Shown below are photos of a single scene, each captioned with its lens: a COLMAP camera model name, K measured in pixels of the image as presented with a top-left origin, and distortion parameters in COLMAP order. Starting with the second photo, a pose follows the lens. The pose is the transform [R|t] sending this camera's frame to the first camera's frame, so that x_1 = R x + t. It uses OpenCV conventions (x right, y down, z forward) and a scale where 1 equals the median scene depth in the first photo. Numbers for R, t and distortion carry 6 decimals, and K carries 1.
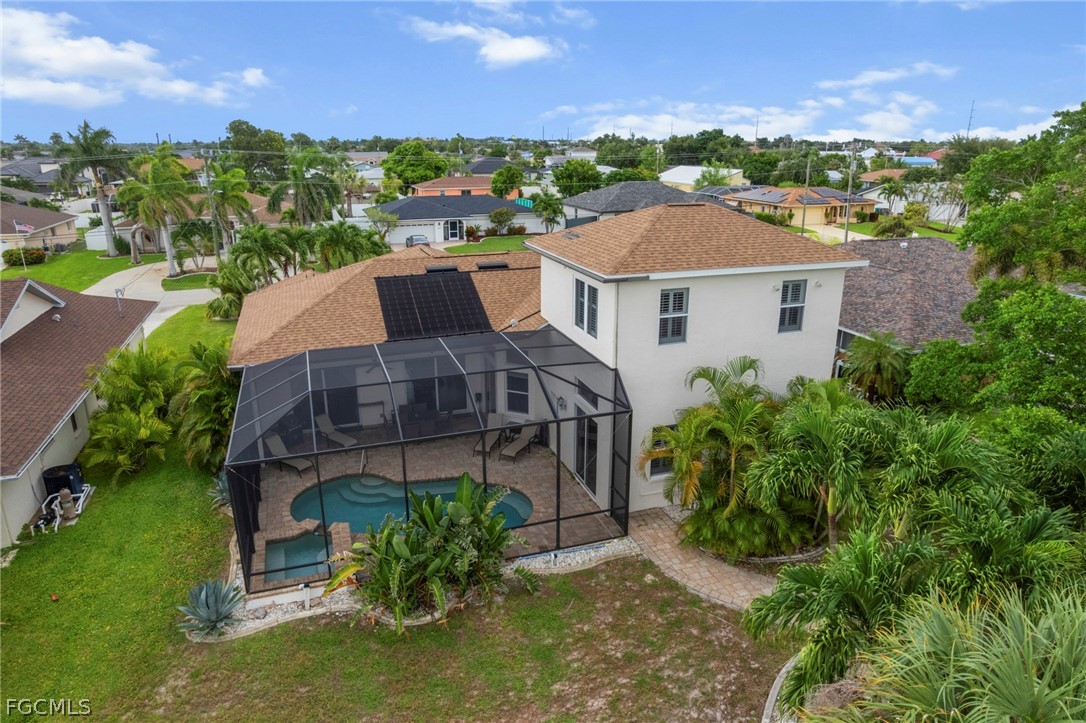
lens RADIAL K [[680.3, 0, 544.7], [0, 680.3, 345.4], [0, 0, 1]] dist [-0.099497, 0.078516]
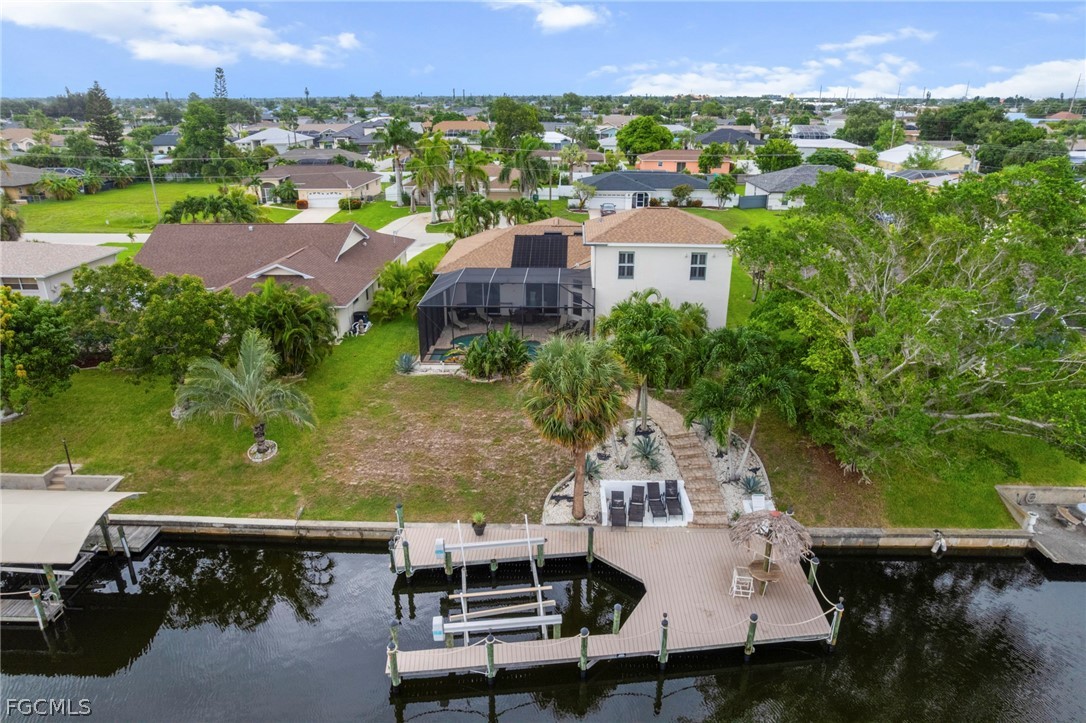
lens RADIAL K [[680.3, 0, 544.7], [0, 680.3, 345.4], [0, 0, 1]] dist [-0.099497, 0.078516]
pose [[0.926585, 0.127095, -0.353960, 0.234627], [-0.105160, 0.991182, 0.080616, 0.018332], [0.361084, -0.037475, 0.931780, -0.319564]]
